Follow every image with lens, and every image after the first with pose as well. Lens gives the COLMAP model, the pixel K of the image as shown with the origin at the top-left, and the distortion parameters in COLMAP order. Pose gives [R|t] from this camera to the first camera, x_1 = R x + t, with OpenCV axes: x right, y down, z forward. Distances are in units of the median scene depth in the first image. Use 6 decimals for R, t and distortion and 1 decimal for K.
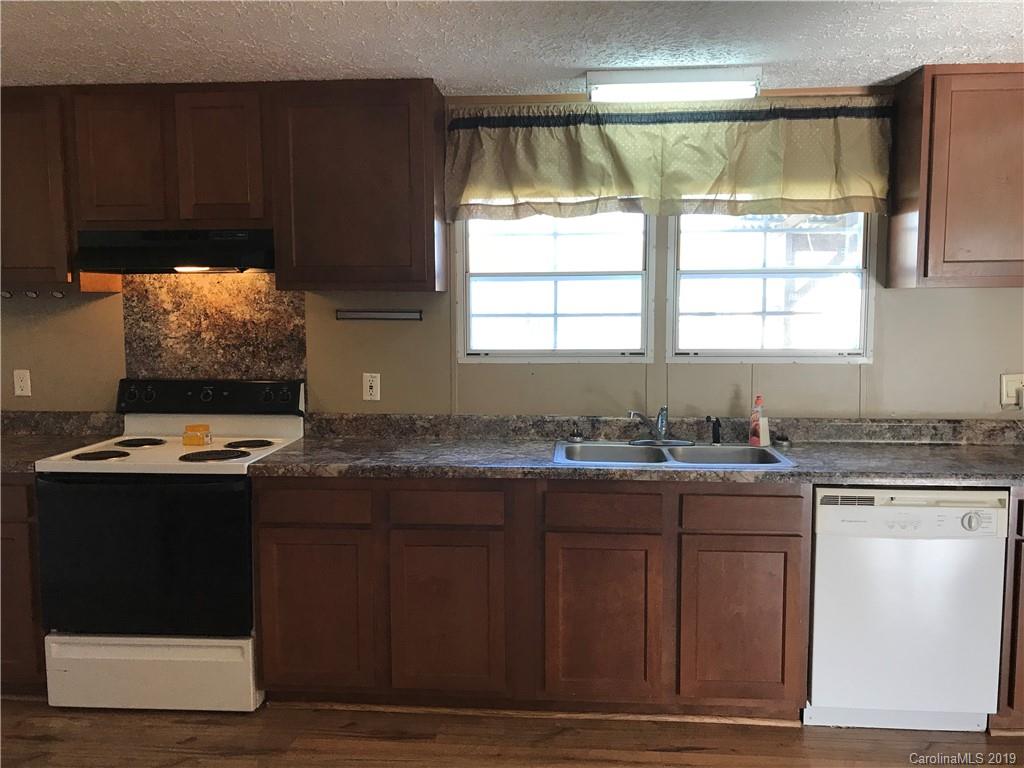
lens RADIAL K [[833.6, 0, 510.9], [0, 833.6, 378.7], [0, 0, 1]] dist [0.045710, -0.048332]
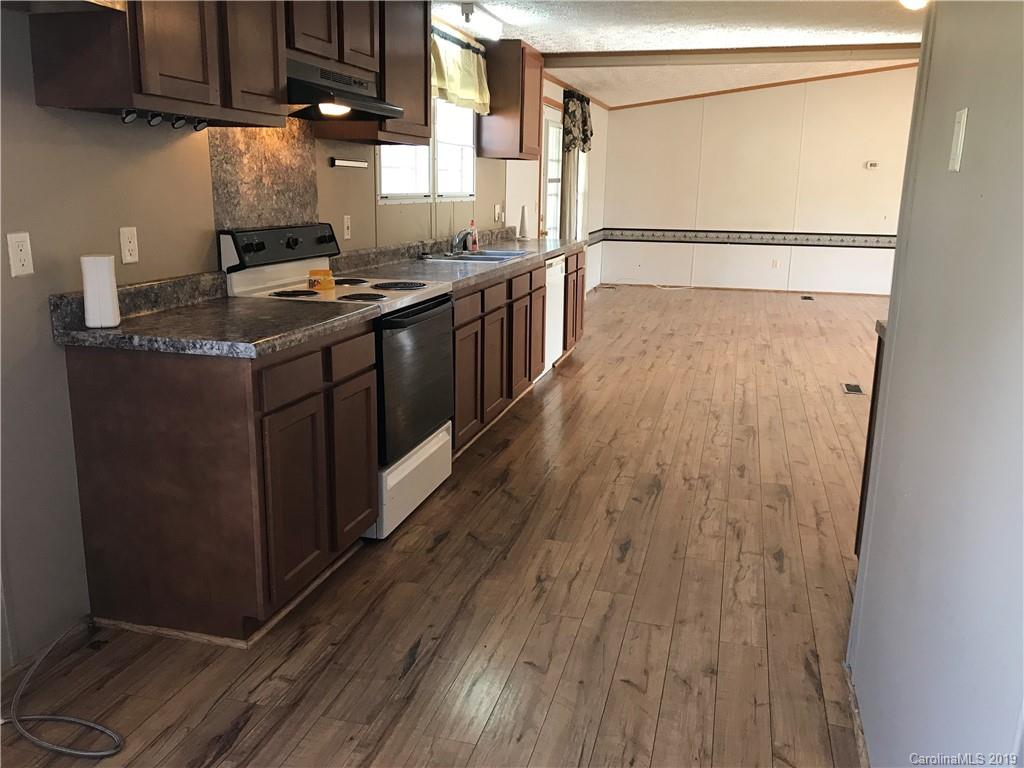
lens RADIAL K [[833.6, 0, 512.5], [0, 833.6, 373.1], [0, 0, 1]] dist [0.045710, -0.048332]
pose [[0.191572, -0.211221, 0.958481, -1.359907], [0.074461, 0.976882, 0.200393, -0.008607], [-0.978650, 0.032980, 0.202871, 0.580013]]
